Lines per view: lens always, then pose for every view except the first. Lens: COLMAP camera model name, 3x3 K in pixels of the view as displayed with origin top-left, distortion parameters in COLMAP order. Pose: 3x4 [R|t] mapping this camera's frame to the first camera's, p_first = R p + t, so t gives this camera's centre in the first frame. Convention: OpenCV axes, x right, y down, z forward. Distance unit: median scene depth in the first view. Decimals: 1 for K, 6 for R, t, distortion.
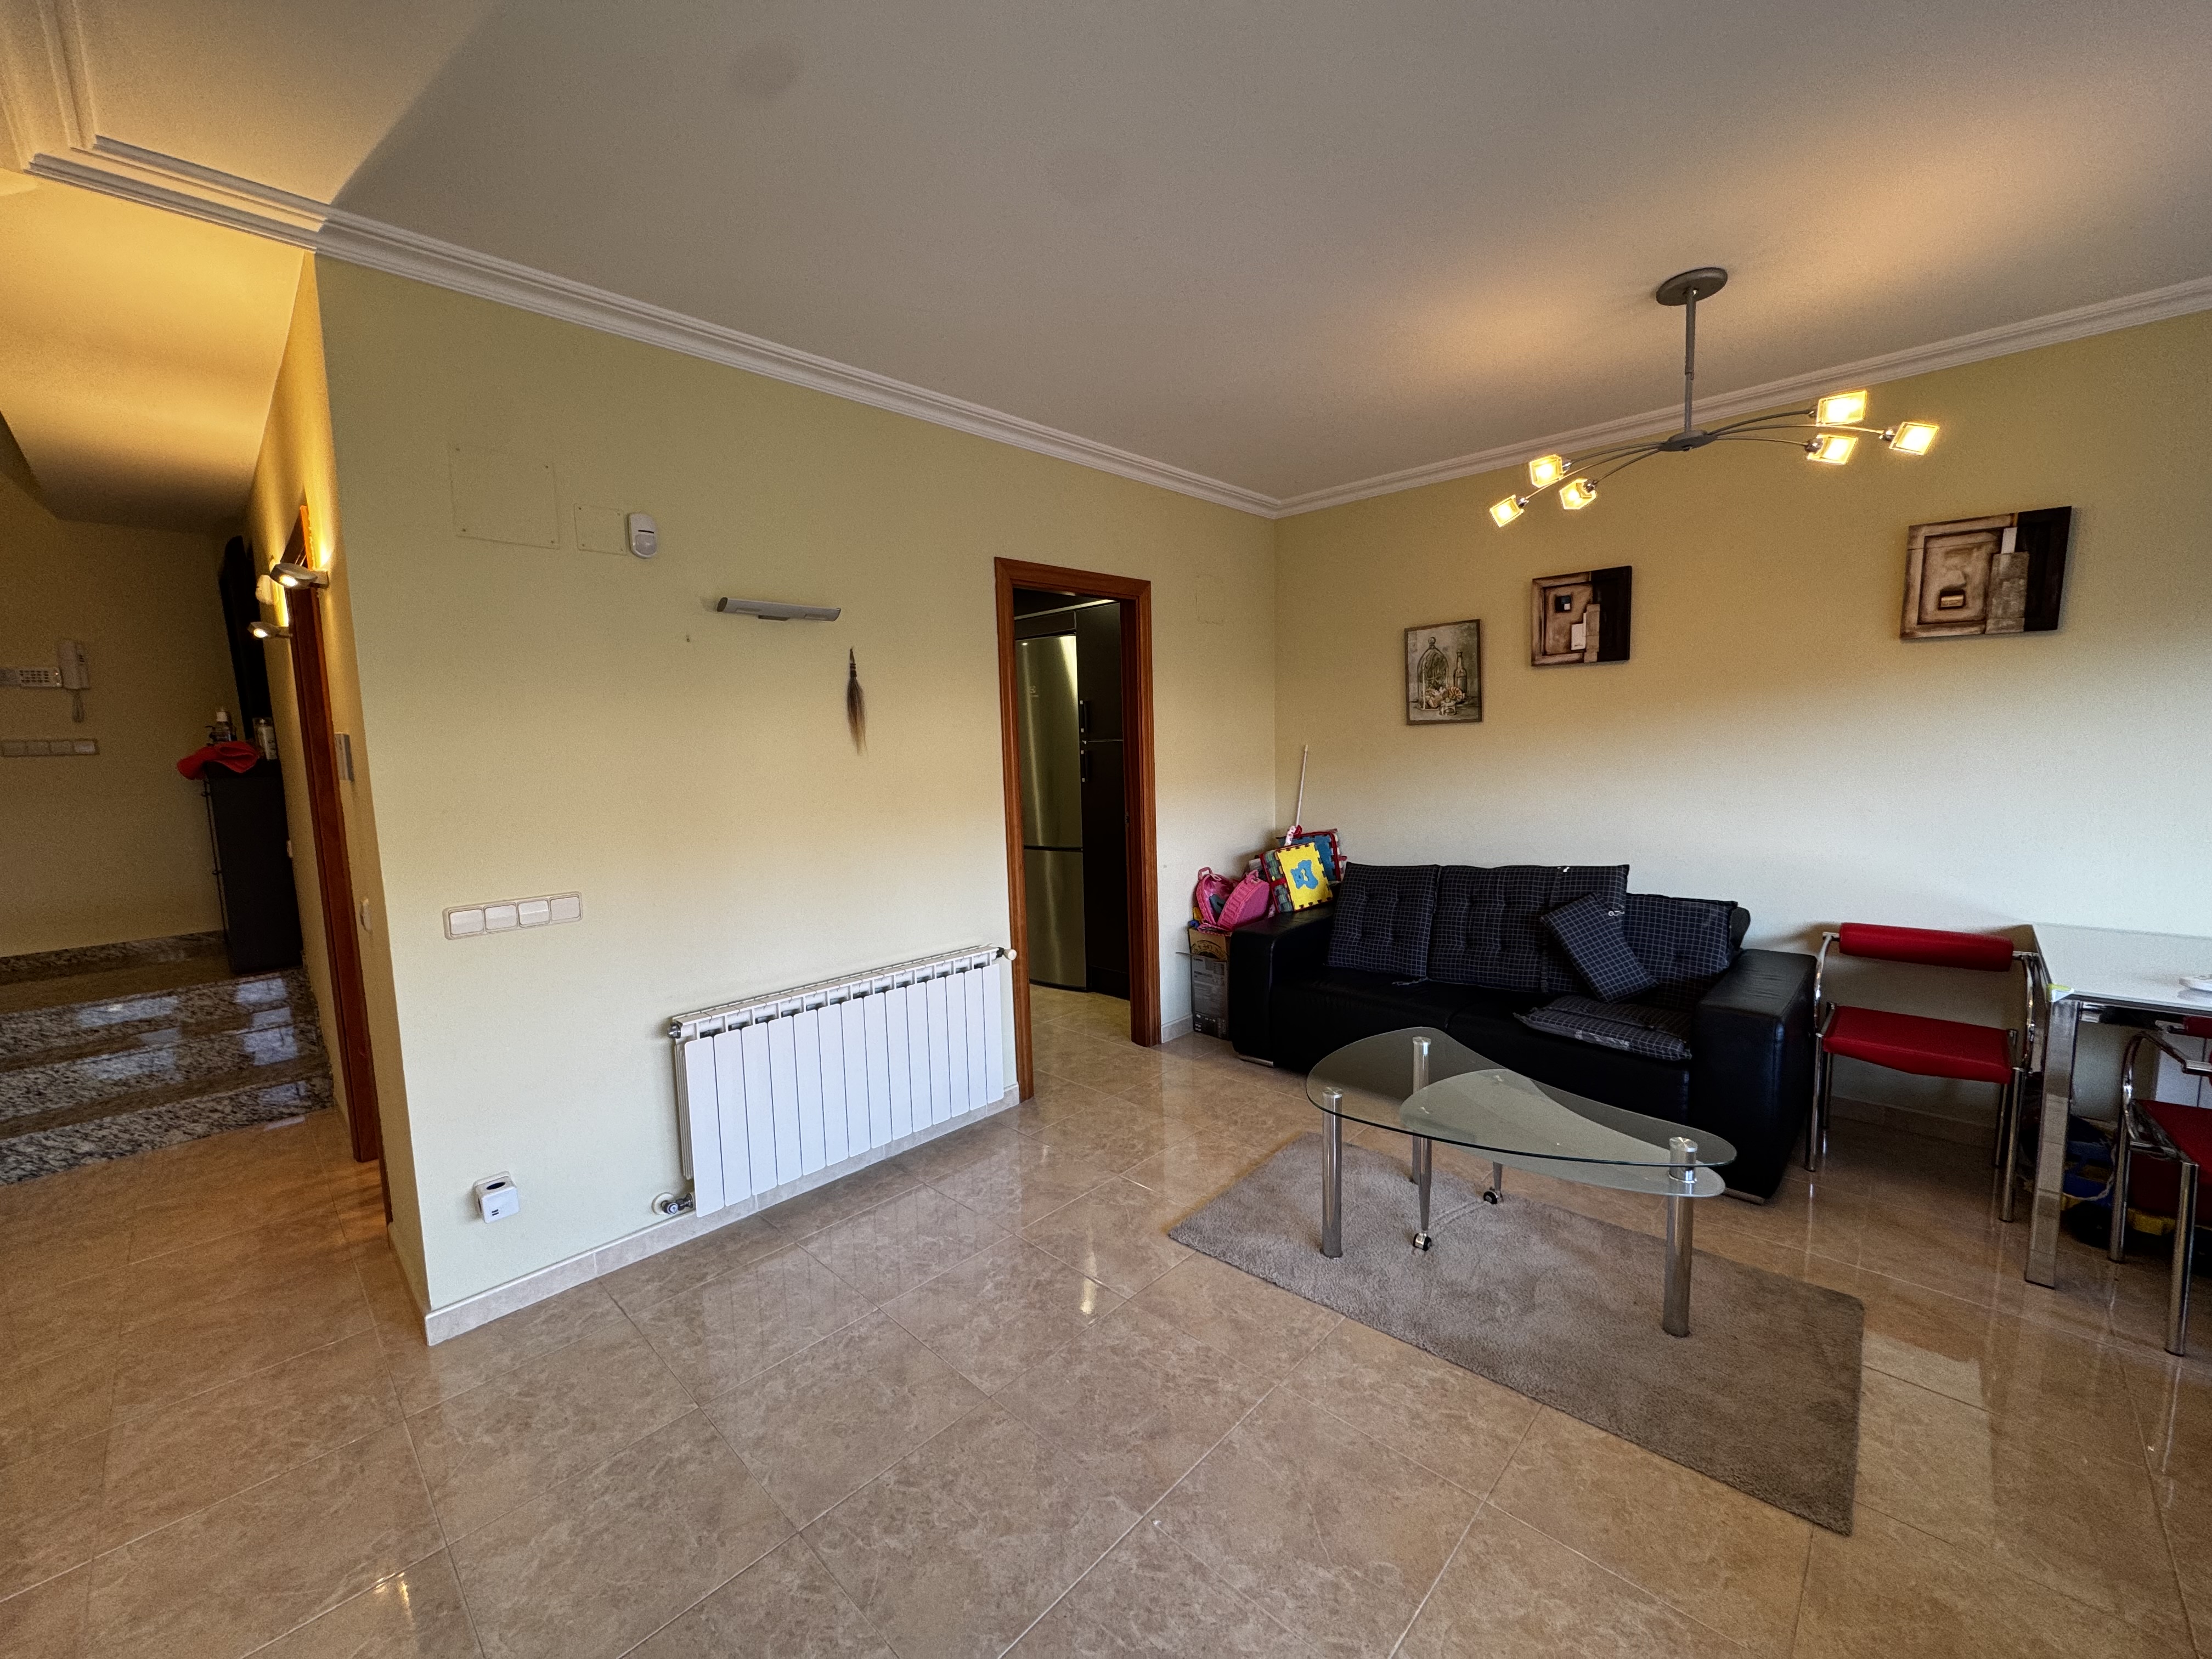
lens RADIAL K [[882.9, 0, 1104.5], [0, 882.9, 828.4], [0, 0, 1]] dist [0.001169, -0.000865]
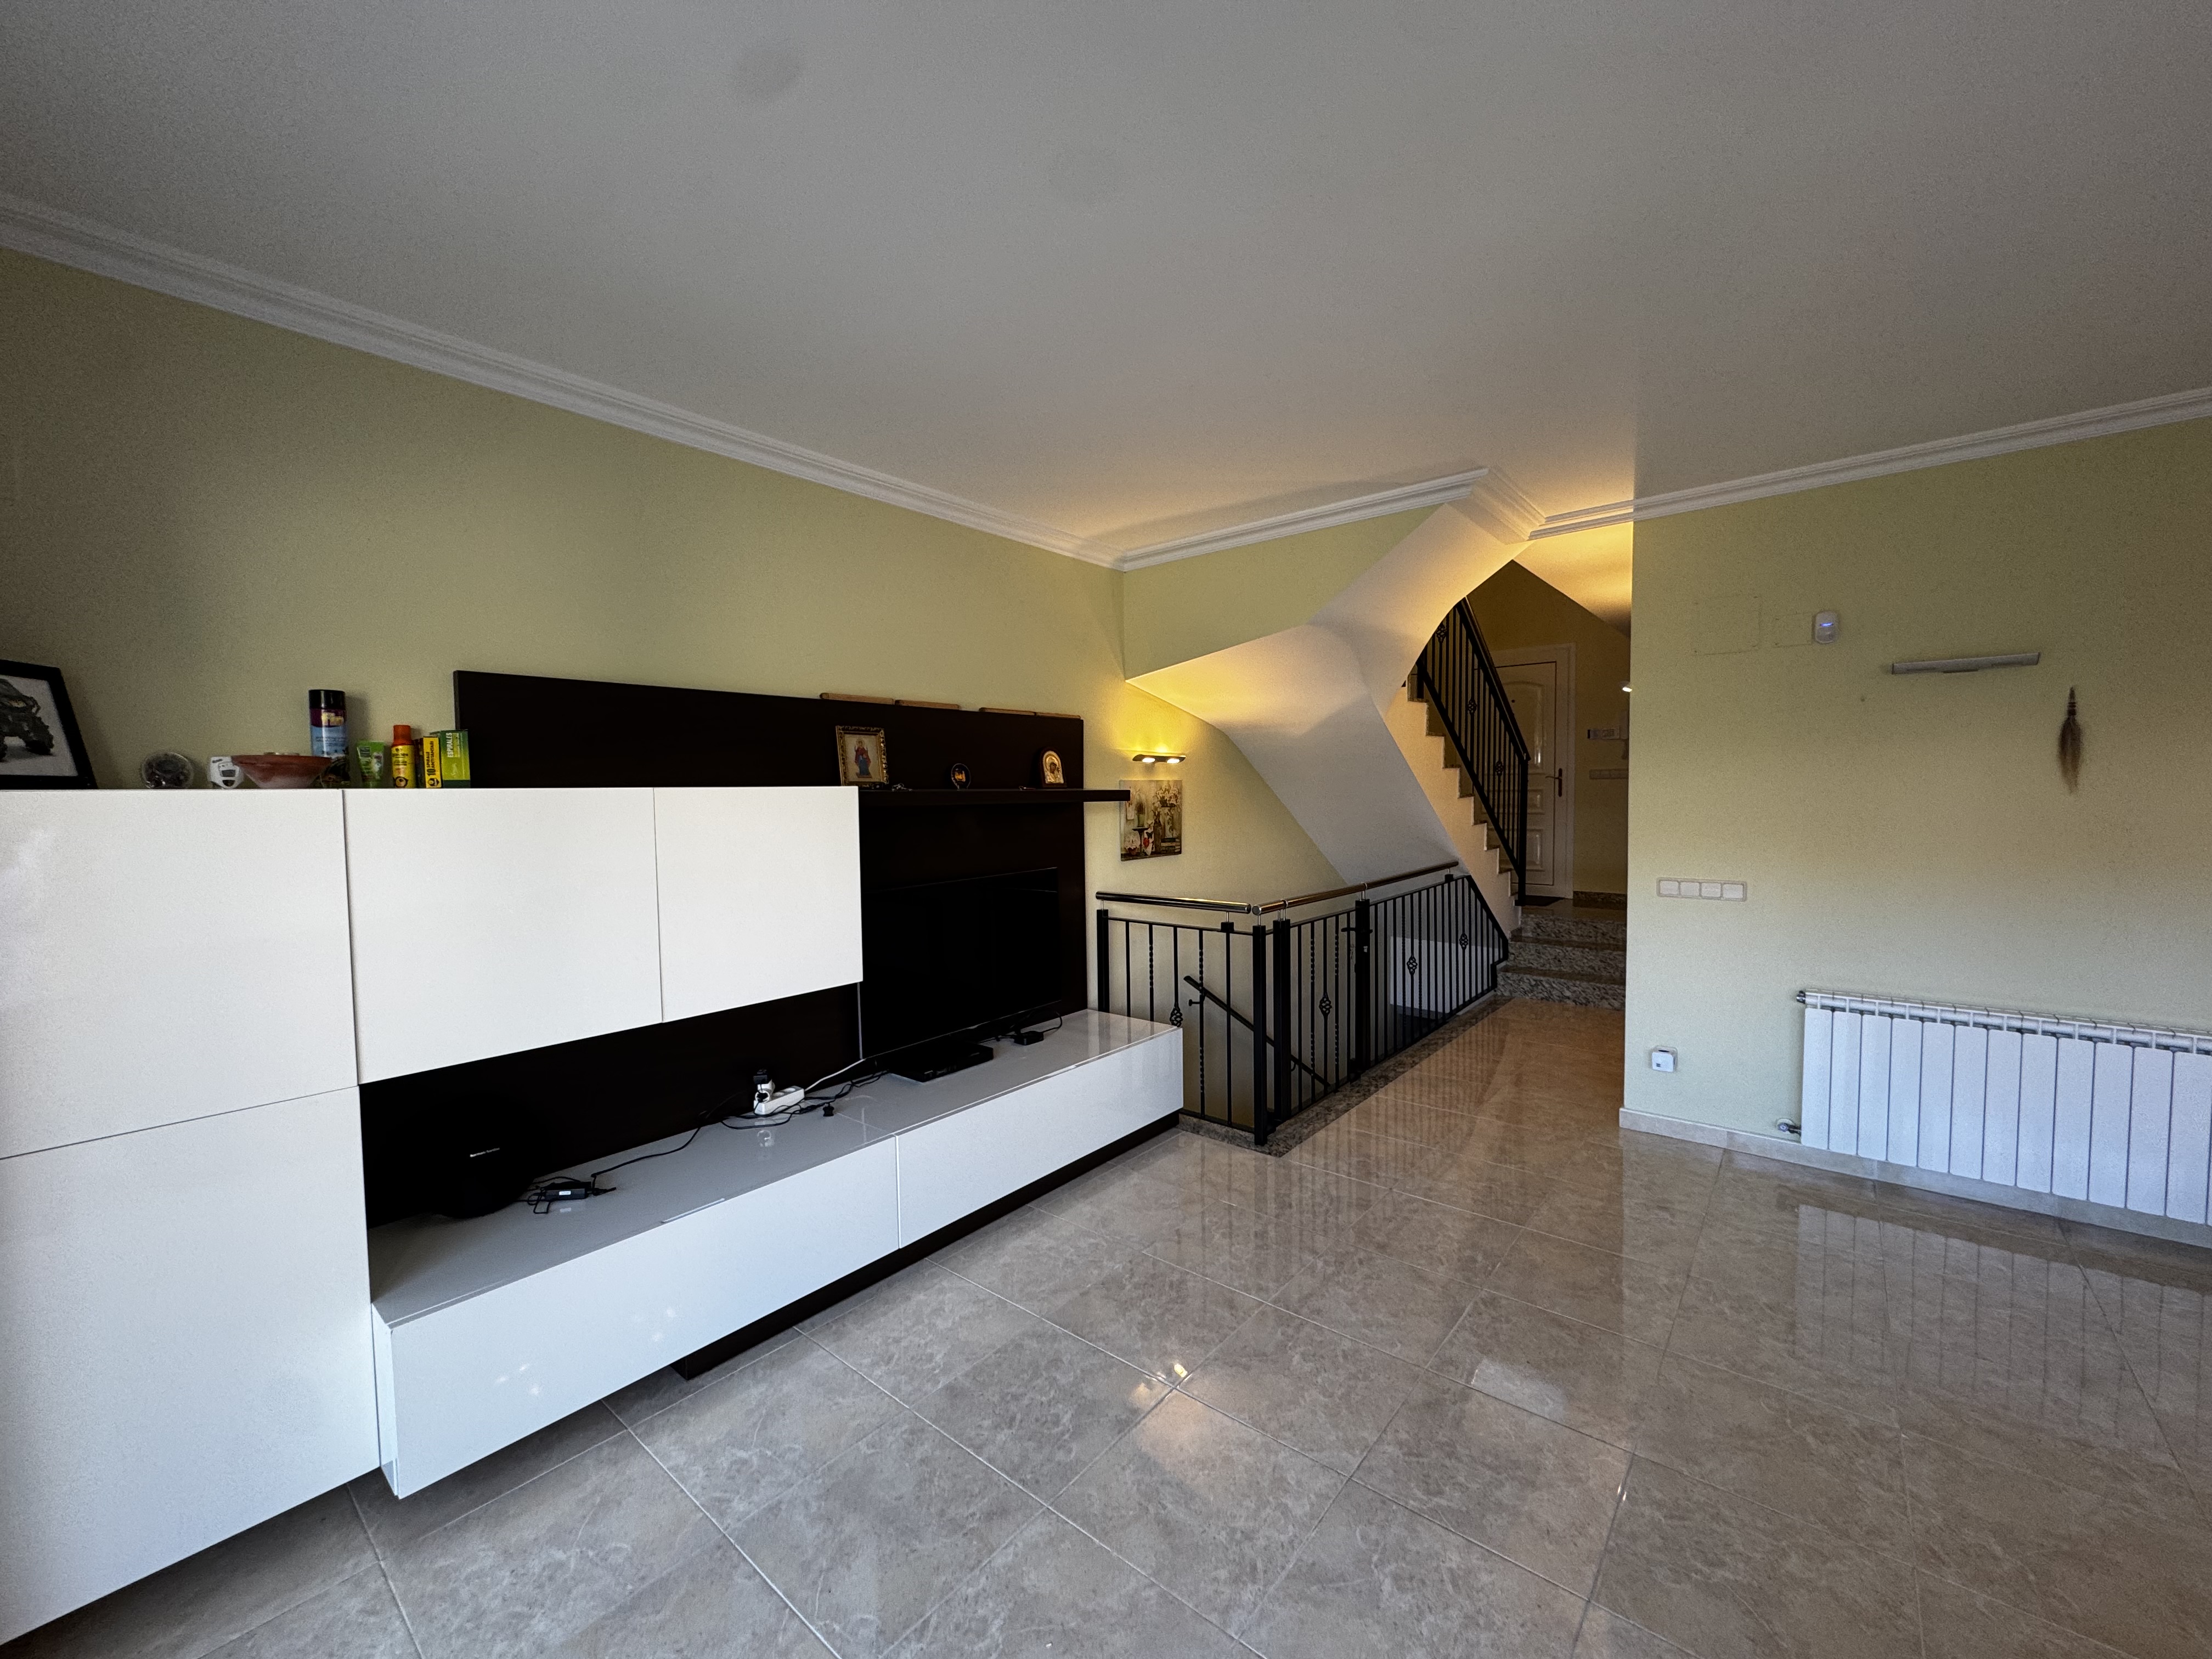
lens RADIAL K [[877.9, 0, 1106.0], [0, 877.9, 829.5], [0, 0, 1]] dist [-0.001536, -0.000009]
pose [[0.075839, 0.072838, -0.994456, 0.517431], [-0.090993, 0.993673, 0.065841, -0.009679], [0.992960, 0.085496, 0.081987, -0.120302]]
